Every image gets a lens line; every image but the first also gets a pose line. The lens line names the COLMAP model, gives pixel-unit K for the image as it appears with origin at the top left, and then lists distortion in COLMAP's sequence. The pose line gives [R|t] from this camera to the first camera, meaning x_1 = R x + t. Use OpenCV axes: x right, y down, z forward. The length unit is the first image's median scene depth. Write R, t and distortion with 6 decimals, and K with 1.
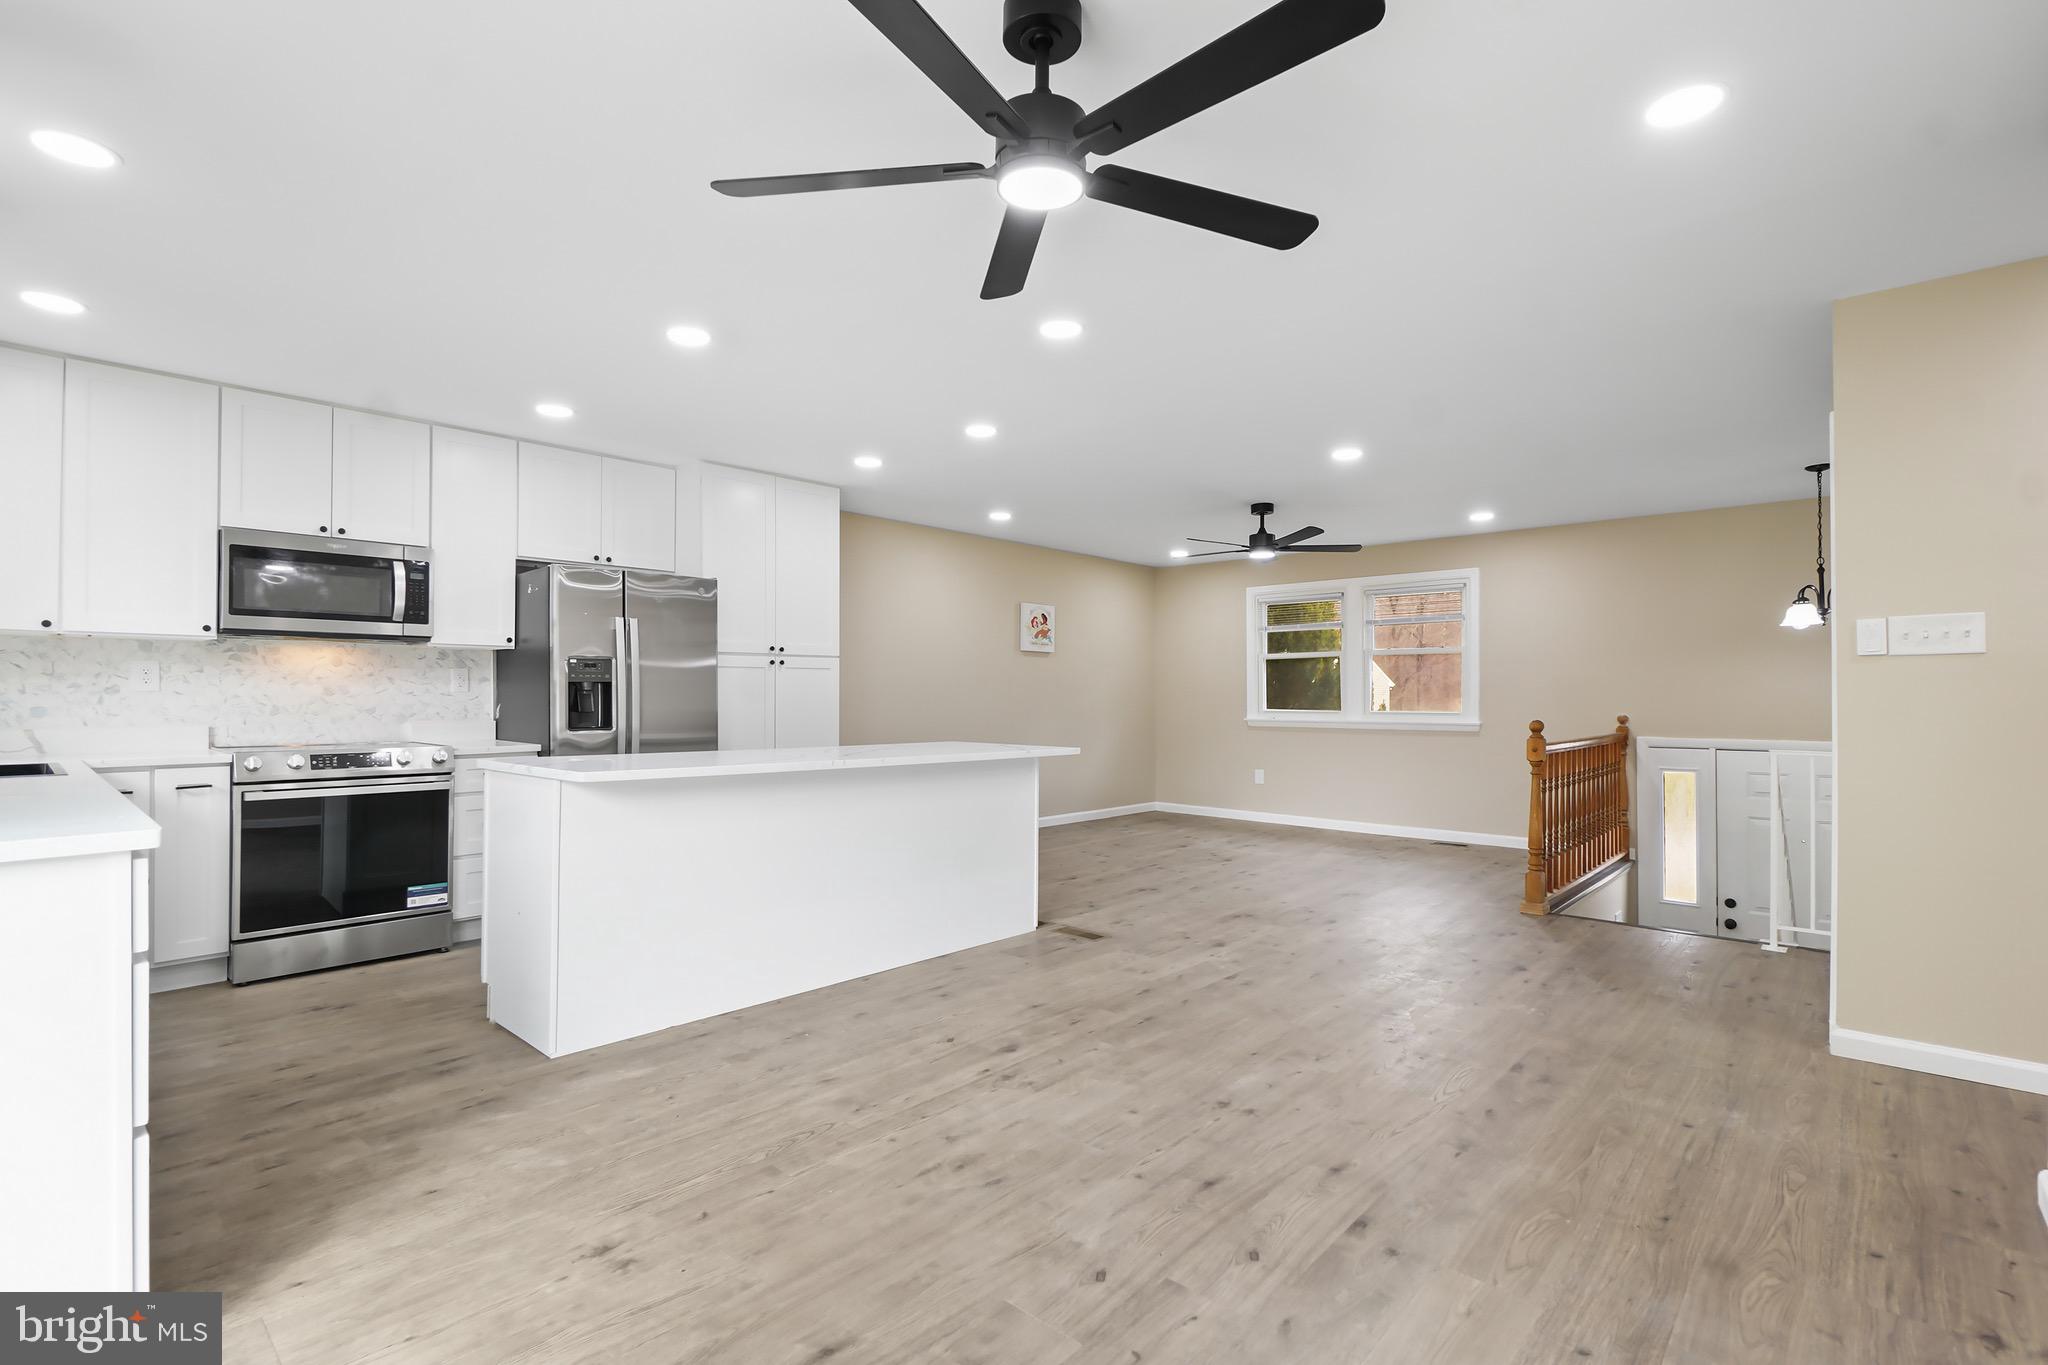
lens RADIAL K [[936.8, 0, 1031.2], [0, 936.8, 690.9], [0, 0, 1]] dist [-0.000865, -0.000872]
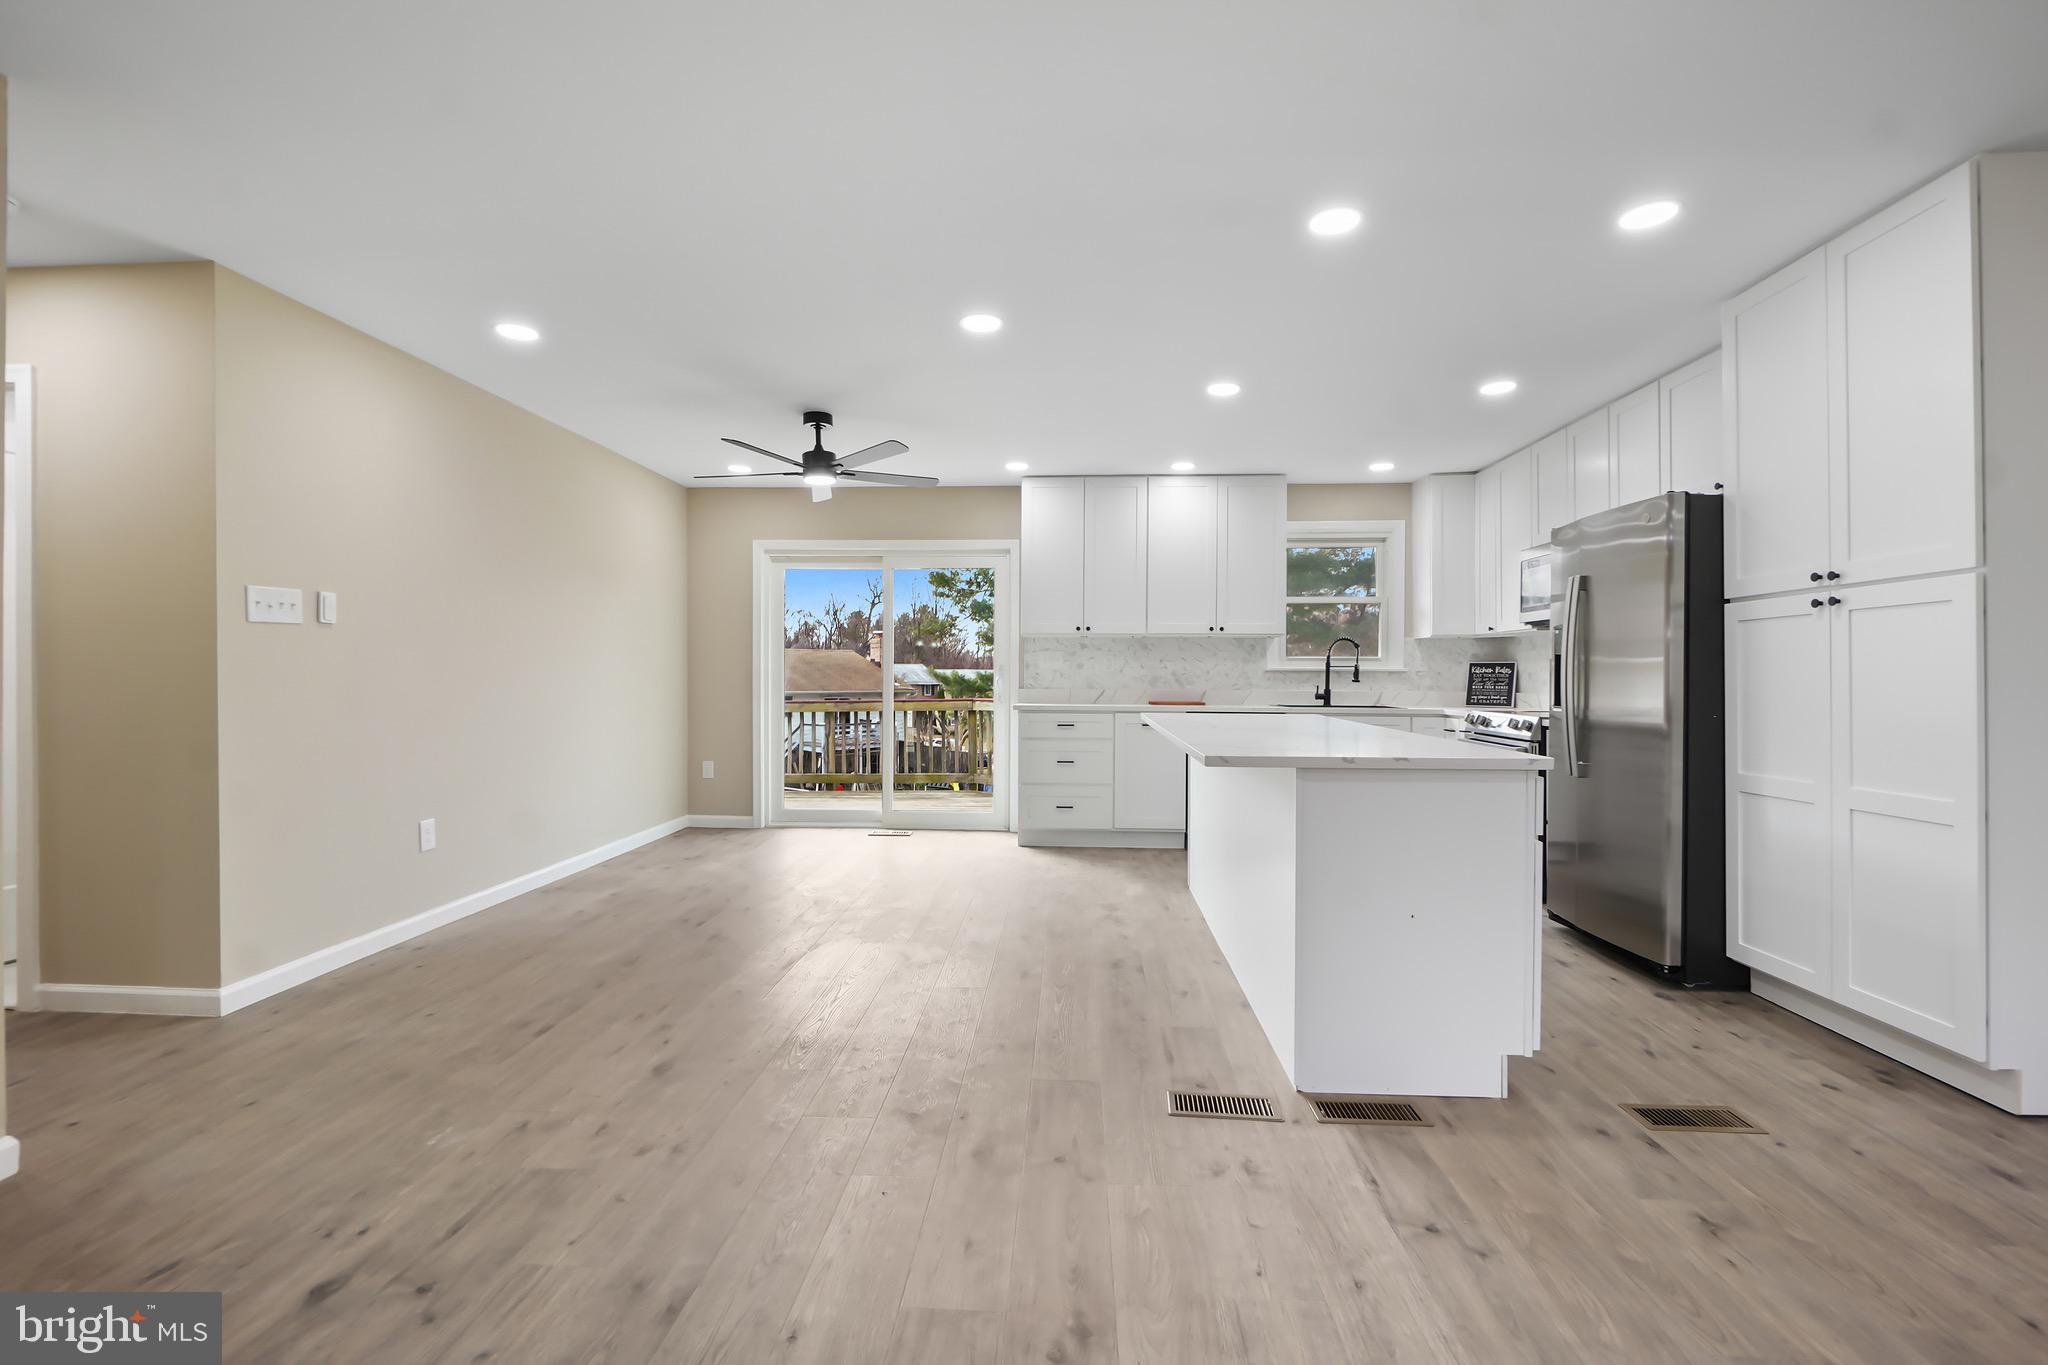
lens RADIAL K [[899.8, 0, 1022.4], [0, 899.8, 676.6], [0, 0, 1]] dist [-0.001808, -0.000685]
pose [[-0.775750, -0.003510, -0.631031, 0.498111], [-0.000721, 0.999989, -0.004675, 0.017377], [0.631040, -0.003172, -0.775743, 1.413917]]
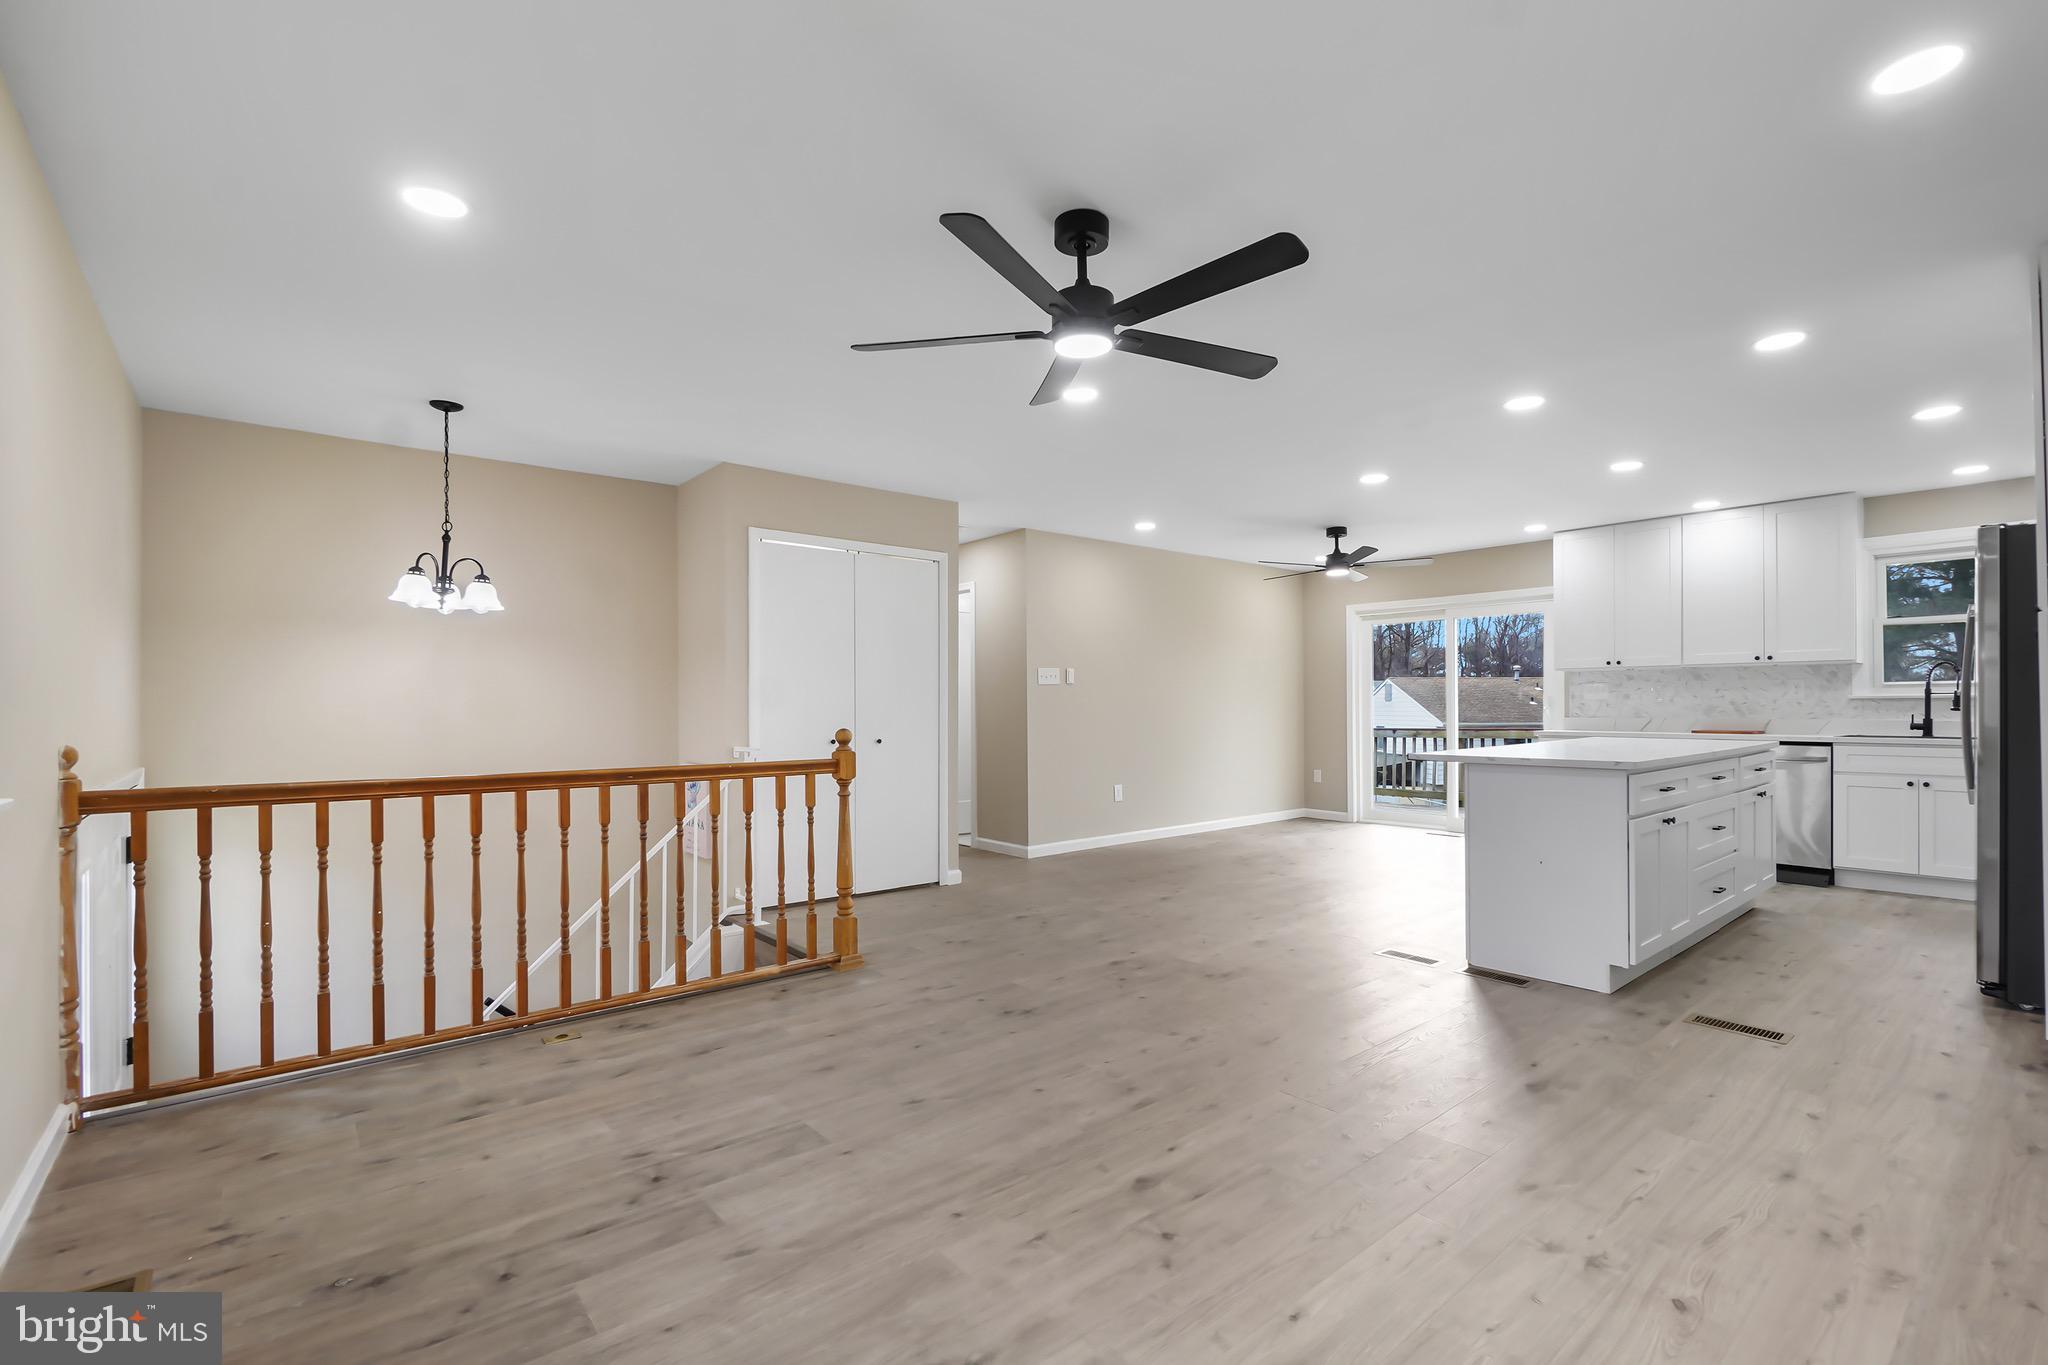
lens RADIAL K [[907.6, 0, 1033.1], [0, 907.6, 706.6], [0, 0, 1]] dist [-0.004200, -0.000844]
pose [[-0.991302, 0.002319, 0.131587, 0.323404], [0.001577, 0.999982, -0.005739, 0.018710], [-0.131598, -0.005482, -0.991288, 2.063193]]
